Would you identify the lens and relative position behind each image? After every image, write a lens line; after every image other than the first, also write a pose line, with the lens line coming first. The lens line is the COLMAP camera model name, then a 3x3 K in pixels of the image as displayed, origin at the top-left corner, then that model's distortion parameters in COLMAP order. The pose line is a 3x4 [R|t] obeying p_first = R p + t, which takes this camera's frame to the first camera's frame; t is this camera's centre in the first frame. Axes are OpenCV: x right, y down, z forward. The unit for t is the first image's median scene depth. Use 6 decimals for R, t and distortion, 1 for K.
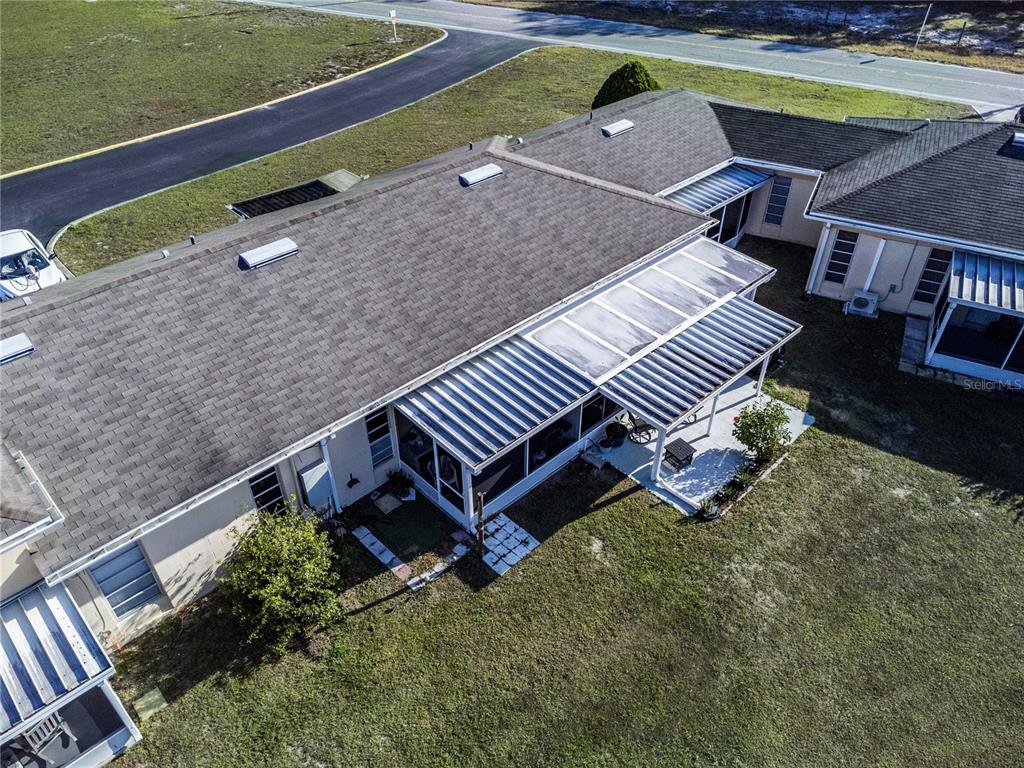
lens RADIAL K [[746.0, 0, 515.3], [0, 746.0, 381.6], [0, 0, 1]] dist [0.006886, -0.003757]
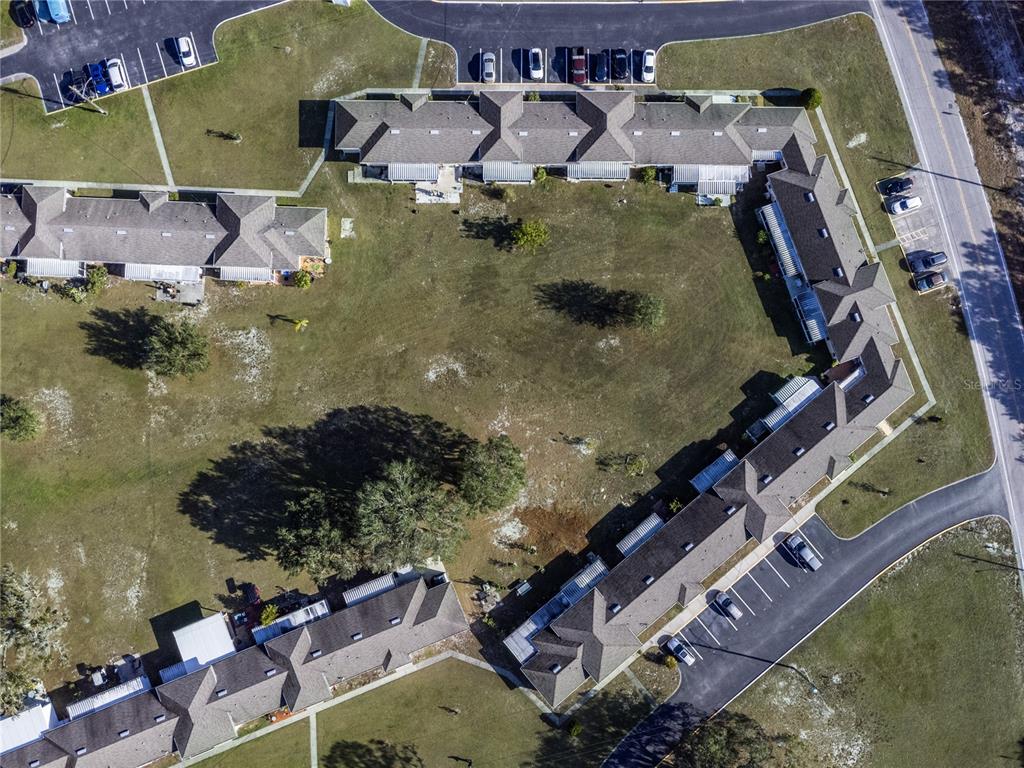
lens RADIAL K [[746.0, 0, 519.0], [0, 746.0, 387.4], [0, 0, 1]] dist [0.006886, -0.003757]
pose [[0.719093, 0.694314, -0.028876, 0.363271], [-0.437684, 0.484797, 0.757235, -2.957790], [0.539757, -0.531884, 0.652504, -4.466531]]
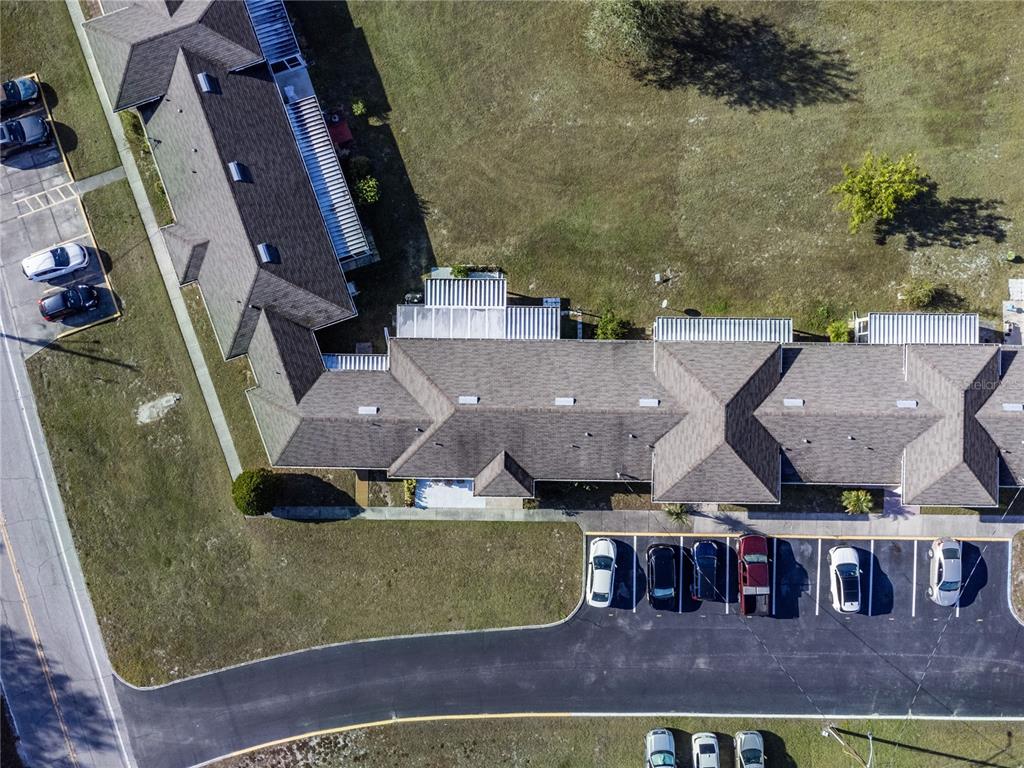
lens RADIAL K [[746.0, 0, 518.0], [0, 746.0, 388.0], [0, 0, 1]] dist [0.006886, -0.003757]
pose [[-0.711409, -0.702775, 0.001872, -0.142617], [0.438790, -0.442097, 0.782313, -2.151024], [-0.548963, 0.557366, 0.622883, -0.646162]]
